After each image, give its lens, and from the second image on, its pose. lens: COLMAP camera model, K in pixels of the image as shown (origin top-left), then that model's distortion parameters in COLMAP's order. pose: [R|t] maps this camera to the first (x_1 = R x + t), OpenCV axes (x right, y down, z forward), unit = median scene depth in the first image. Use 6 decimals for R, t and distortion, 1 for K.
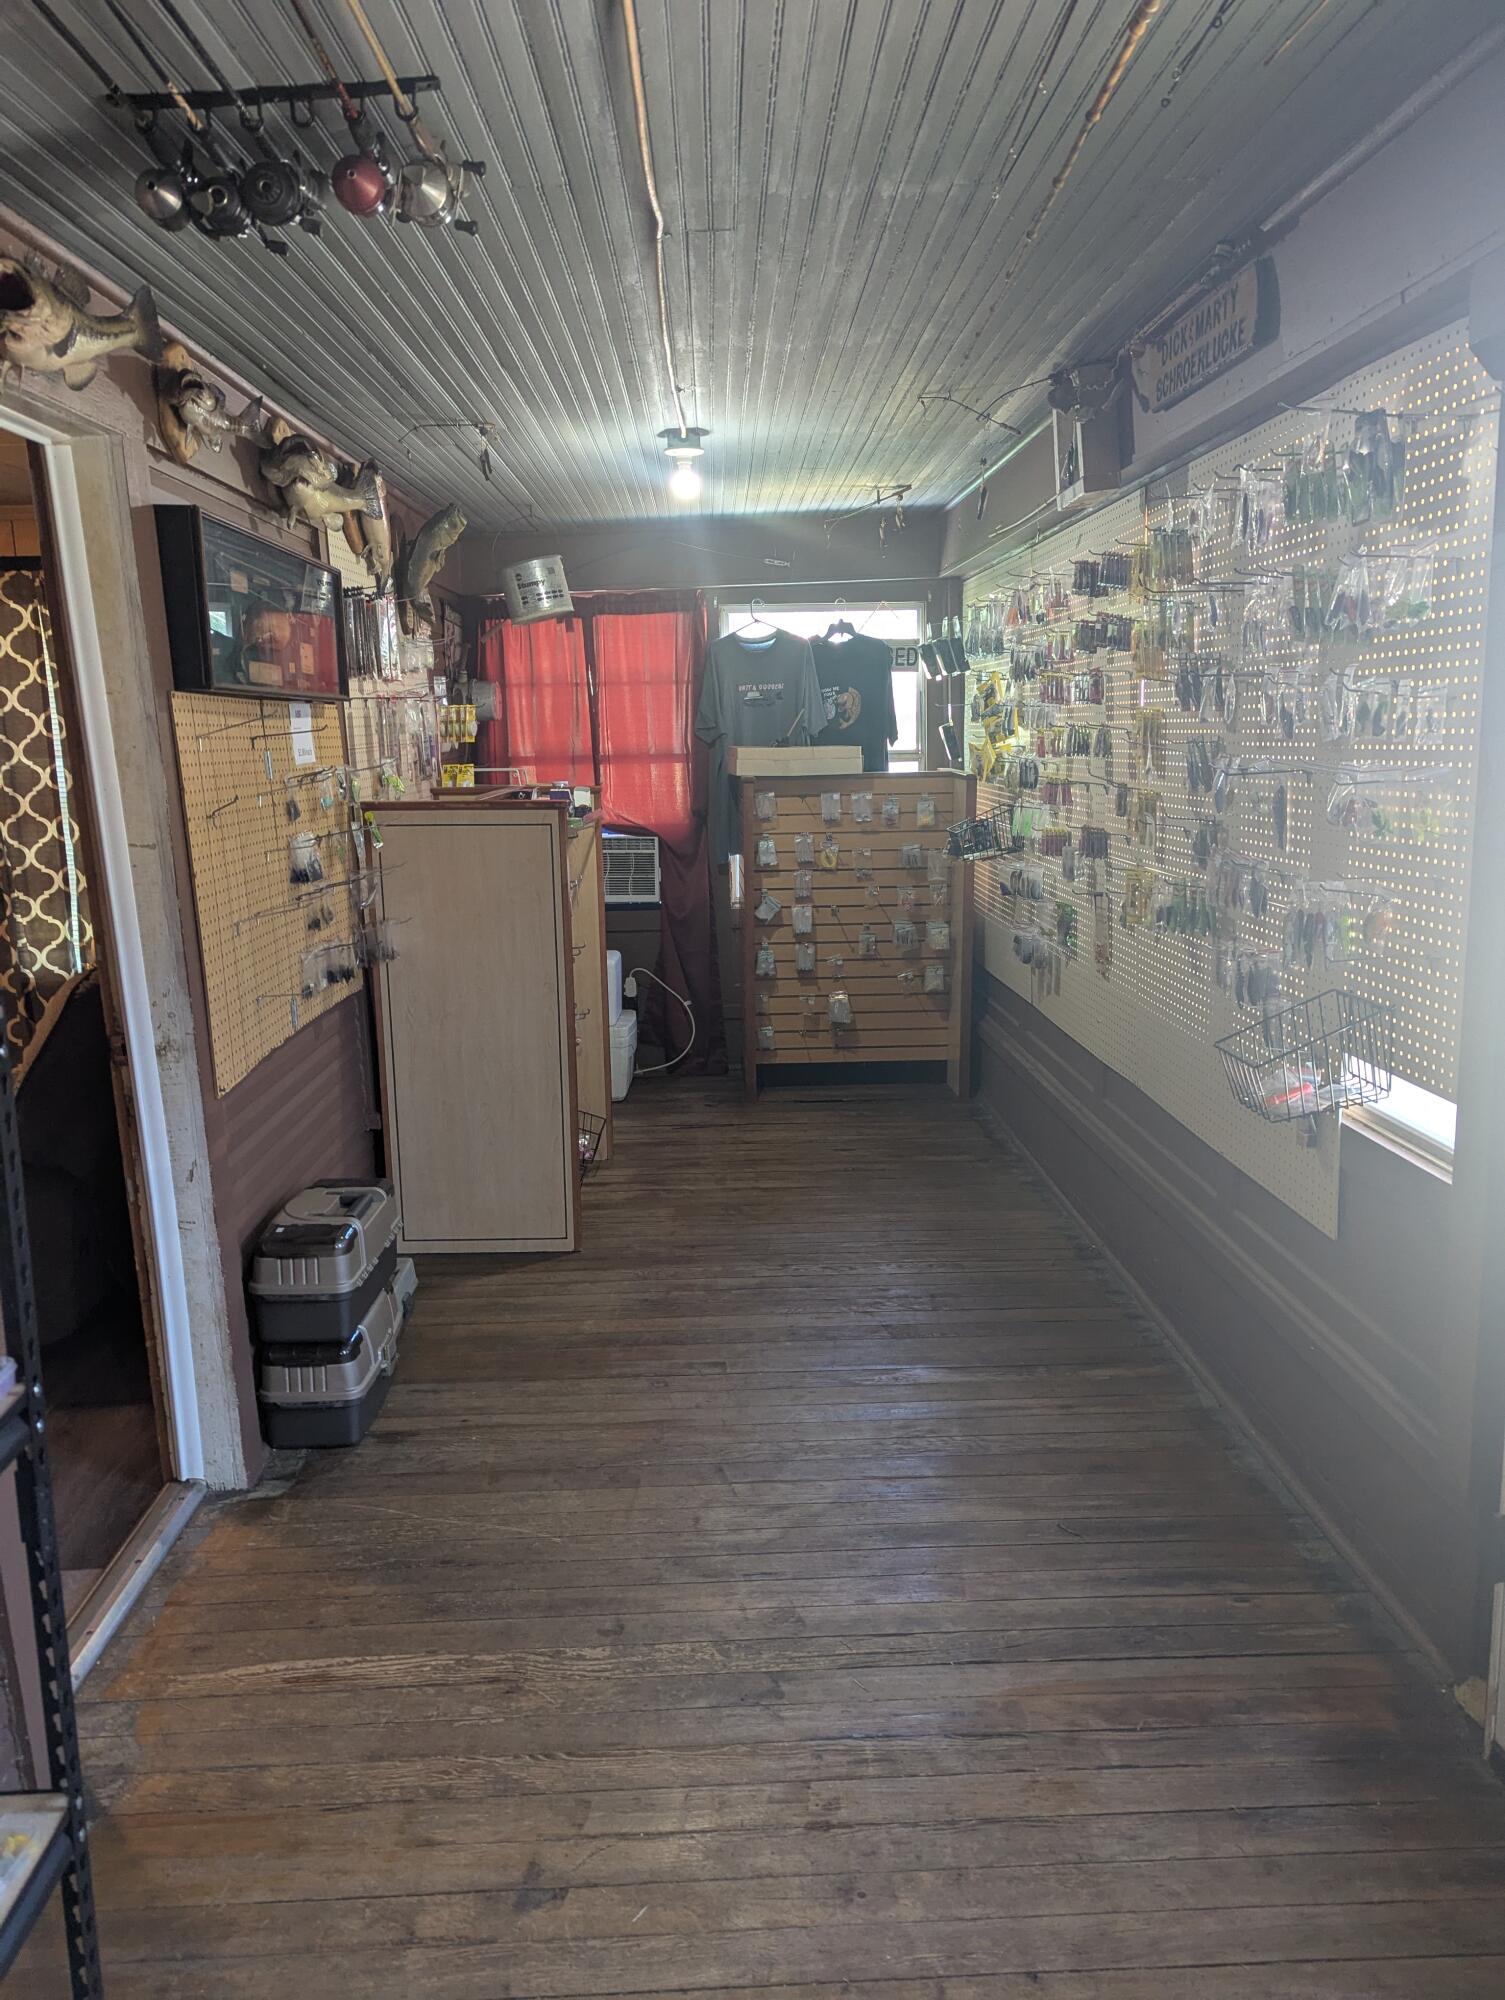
lens RADIAL K [[1391.5, 0, 759.8], [0, 1391.5, 997.8], [0, 0, 1]] dist [0.004572, 0.001034]
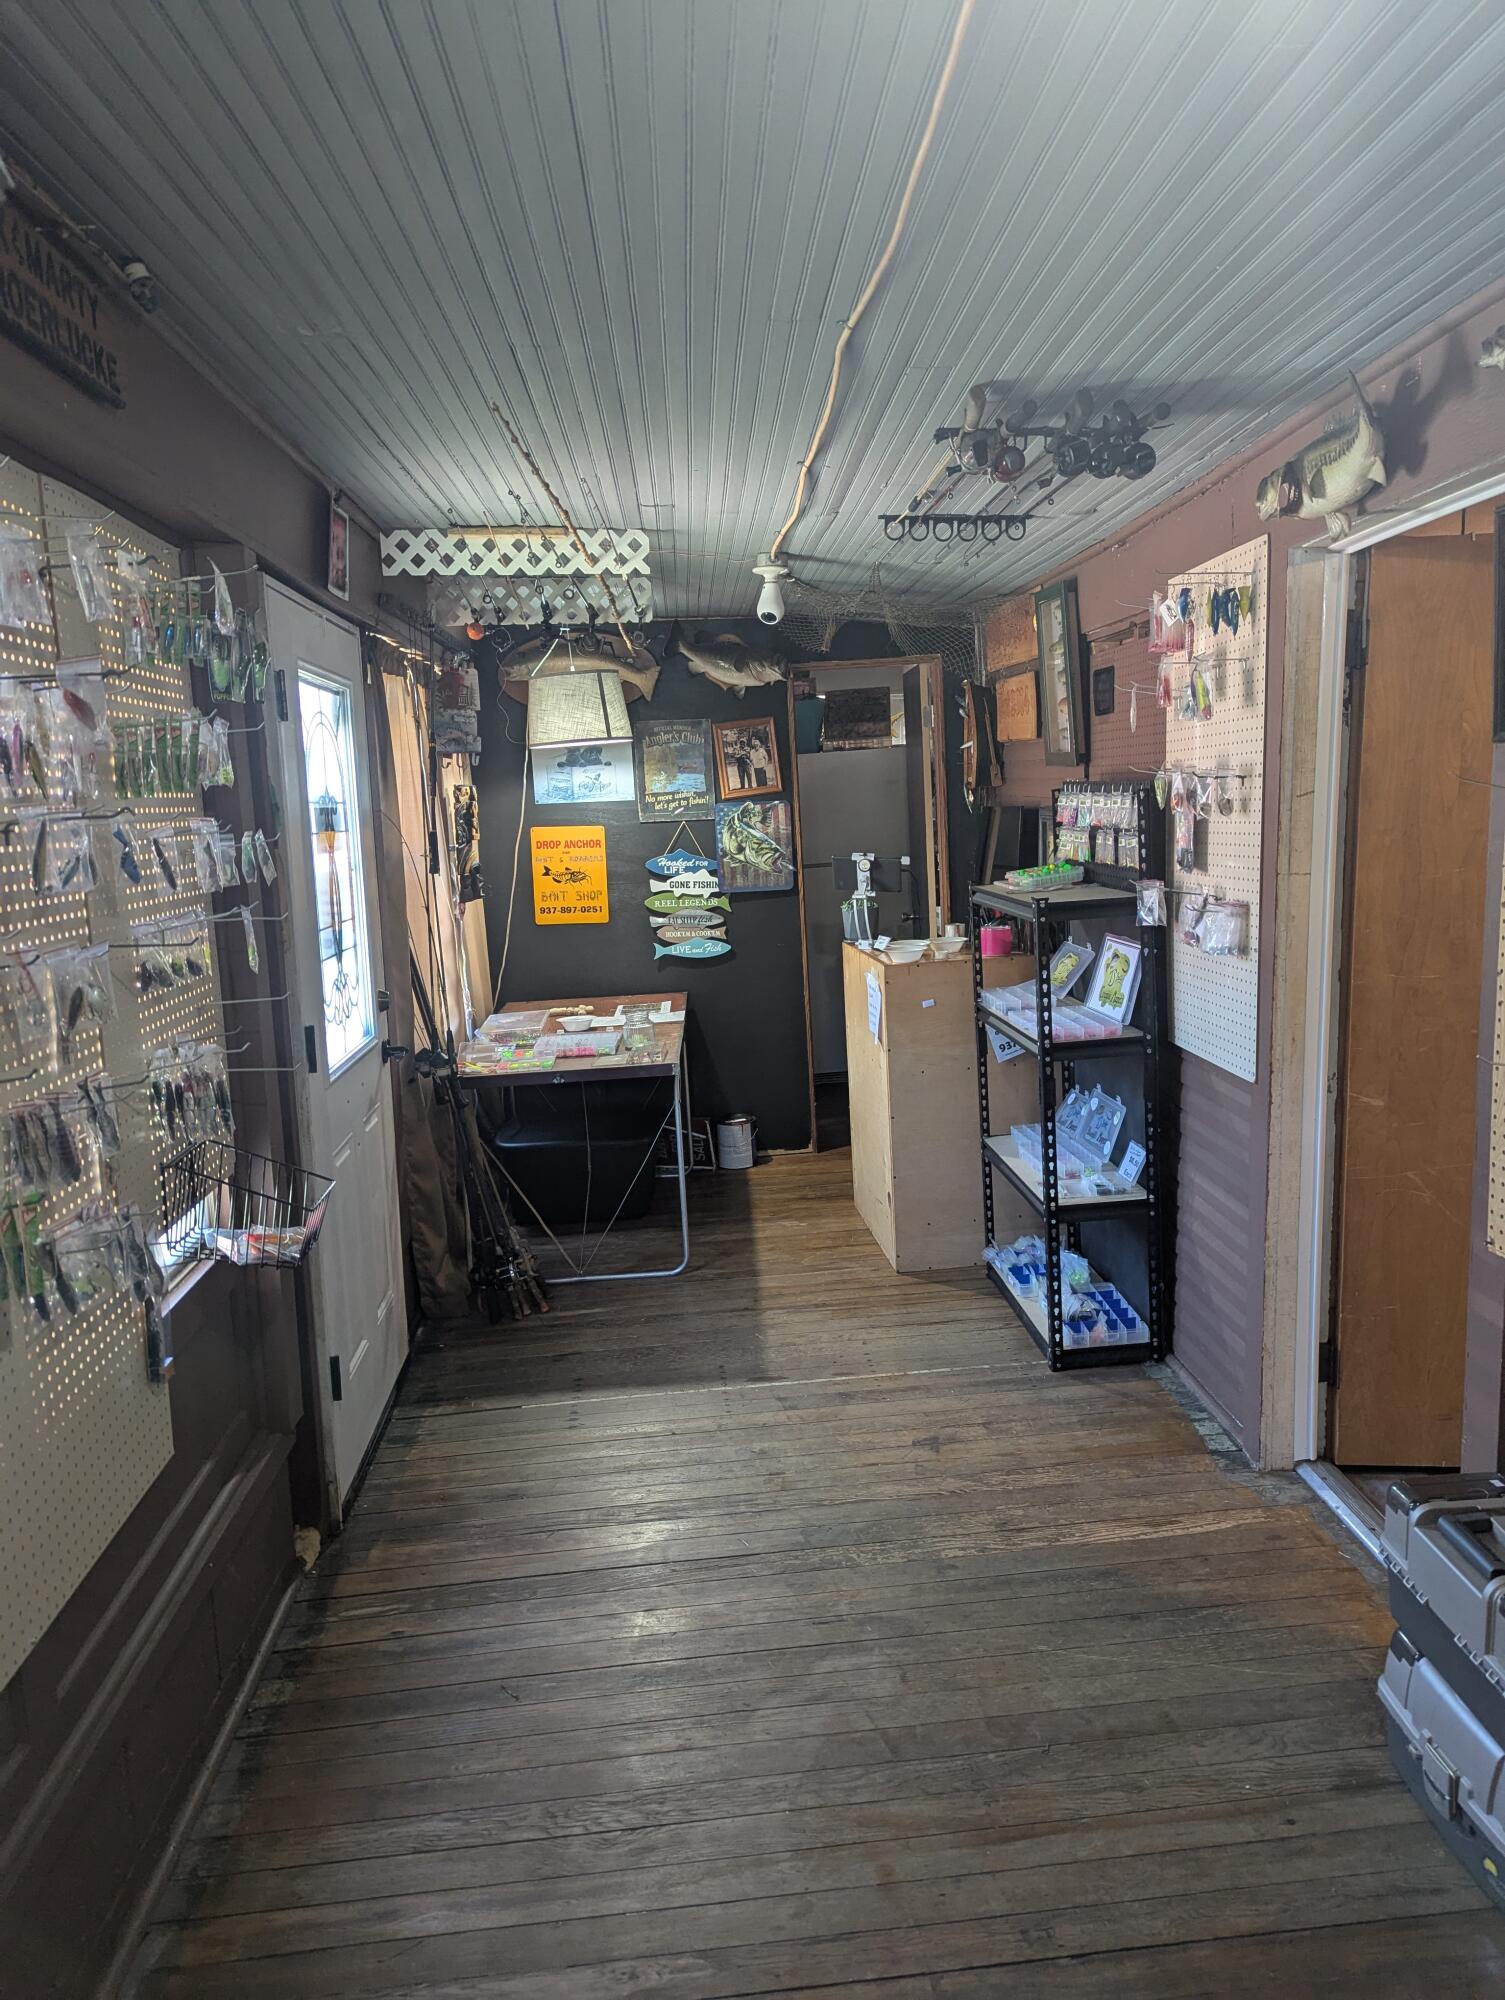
lens RADIAL K [[1391.5, 0, 762.5], [0, 1391.5, 1004.2], [0, 0, 1]] dist [0.004572, 0.001034]
pose [[-0.997103, 0.075225, -0.011230, 0.027421], [0.067427, 0.942575, 0.327118, -0.394068], [0.035192, 0.325414, -0.944917, 1.917540]]
